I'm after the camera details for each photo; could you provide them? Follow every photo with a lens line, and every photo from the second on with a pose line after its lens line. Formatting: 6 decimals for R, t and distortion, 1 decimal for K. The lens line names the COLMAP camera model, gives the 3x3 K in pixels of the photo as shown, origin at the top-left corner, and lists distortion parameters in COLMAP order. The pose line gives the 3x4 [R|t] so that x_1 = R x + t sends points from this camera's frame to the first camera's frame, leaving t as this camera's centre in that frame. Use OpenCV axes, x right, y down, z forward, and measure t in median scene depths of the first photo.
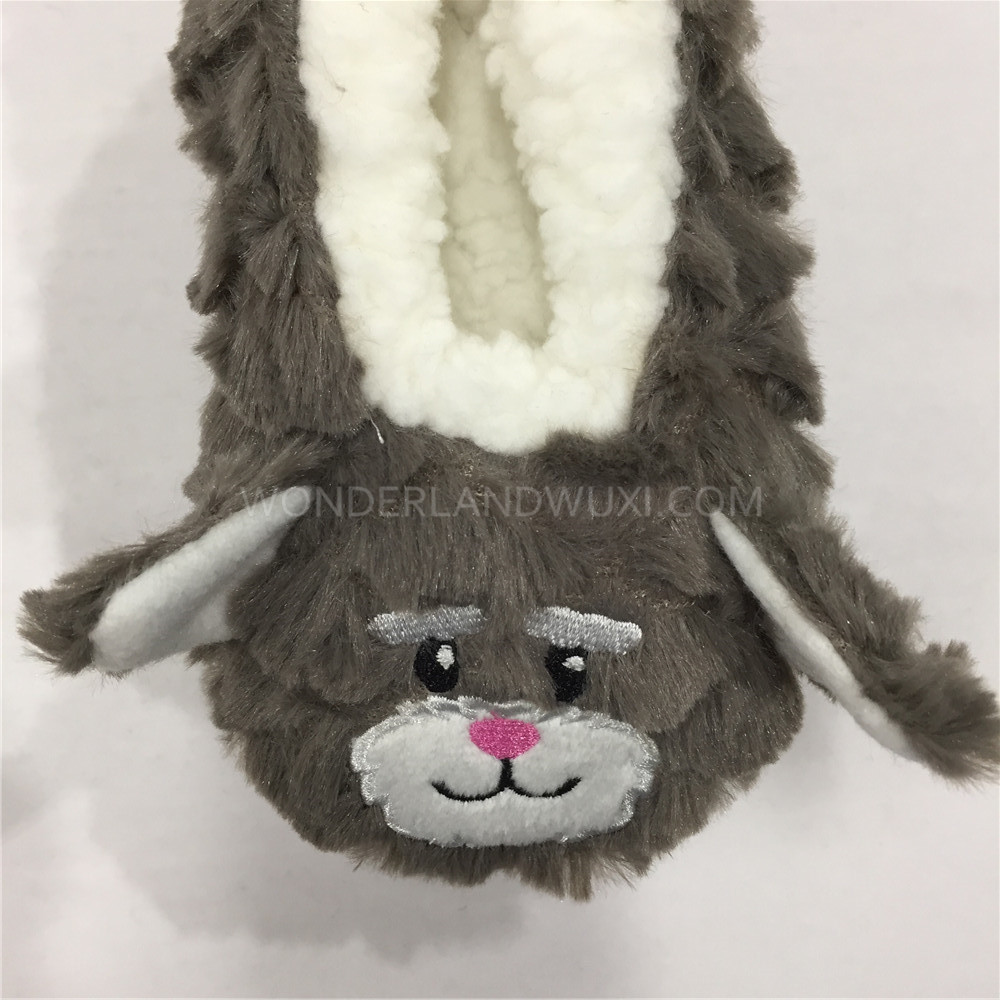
lens RADIAL K [[1474.4, 0, 500.0], [0, 1474.4, 500.0], [0, 0, 1]] dist [0.205572, 0.004389]
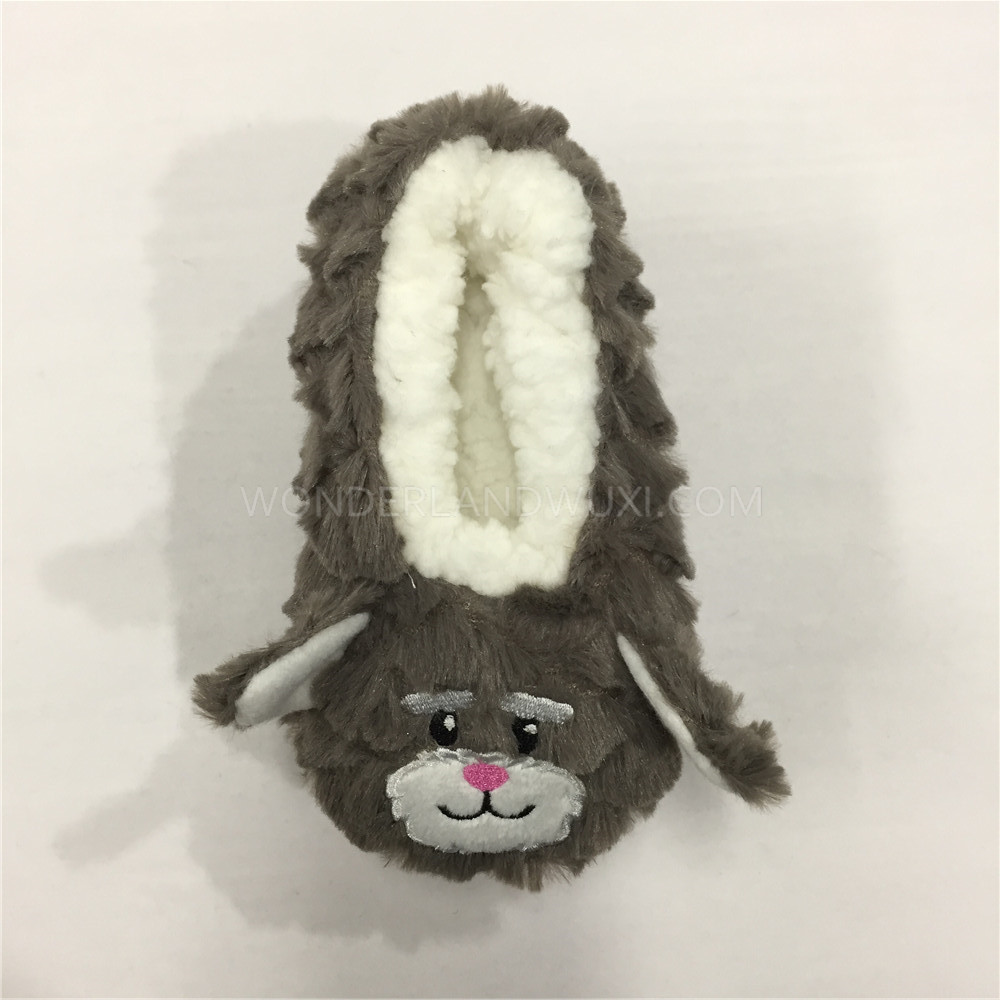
lens RADIAL K [[1474.4, 0, 500.0], [0, 1474.4, 500.0], [0, 0, 1]] dist [0.205572, 0.004389]
pose [[0.999652, 0.026128, -0.003652, 0.017016], [-0.026294, 0.998019, -0.057149, -0.043440], [0.002152, 0.057225, 0.998359, -0.608378]]
